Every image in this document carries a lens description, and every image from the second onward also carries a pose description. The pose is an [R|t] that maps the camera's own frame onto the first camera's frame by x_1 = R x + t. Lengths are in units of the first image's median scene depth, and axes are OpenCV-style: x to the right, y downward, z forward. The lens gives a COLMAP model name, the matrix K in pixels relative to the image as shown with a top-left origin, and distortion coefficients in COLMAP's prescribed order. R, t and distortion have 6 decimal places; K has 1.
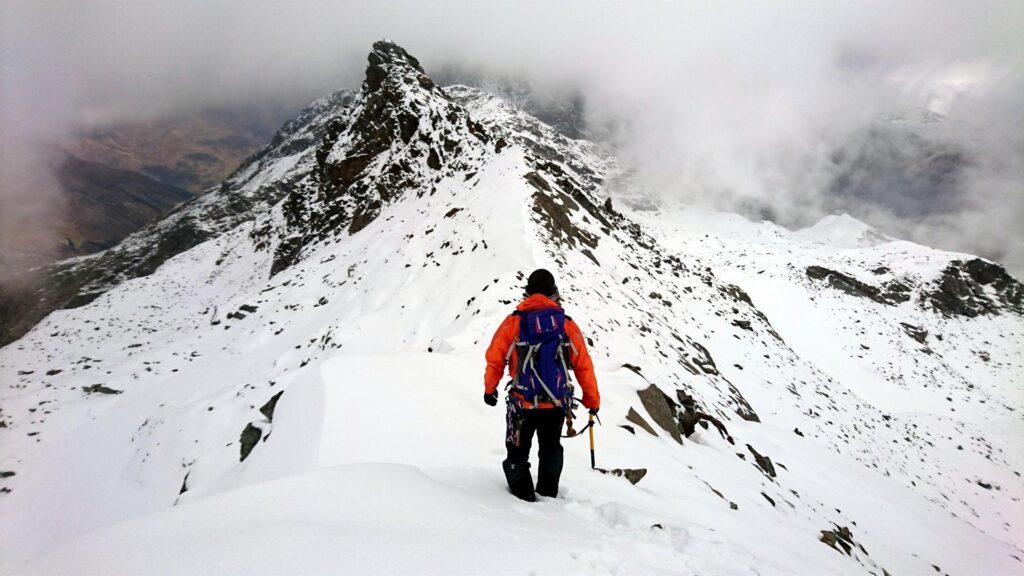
lens RADIAL K [[780.1, 0, 473.5], [0, 780.1, 288.5], [0, 0, 1]] dist [0.070176, -0.004510]
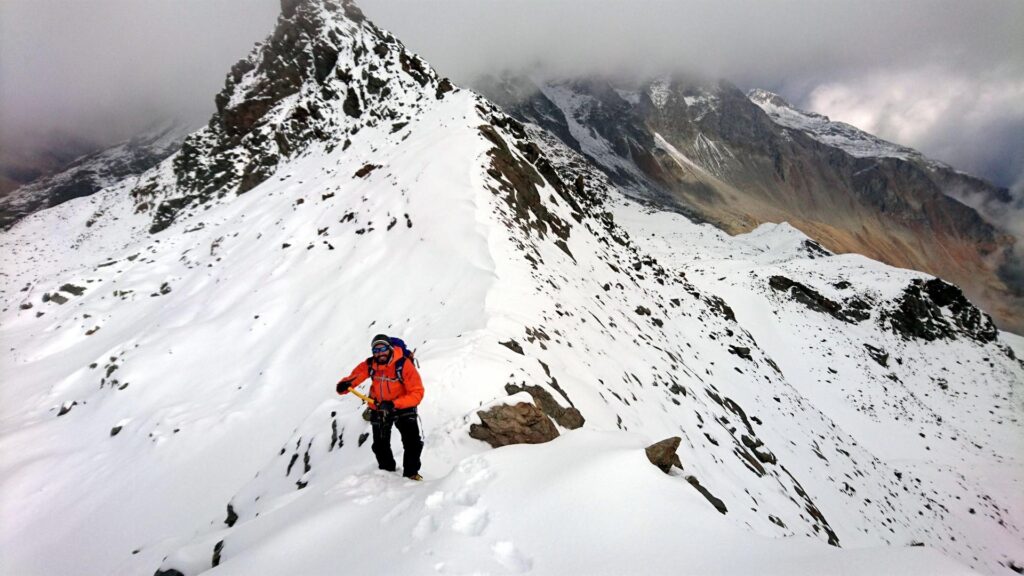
lens RADIAL K [[780.1, 0, 473.5], [0, 780.1, 288.5], [0, 0, 1]] dist [0.070176, -0.004510]
pose [[0.994101, 0.065284, 0.086608, 0.008801], [-0.066975, 0.997614, 0.016770, -0.009674], [-0.085307, -0.022472, 0.996101, 0.214785]]
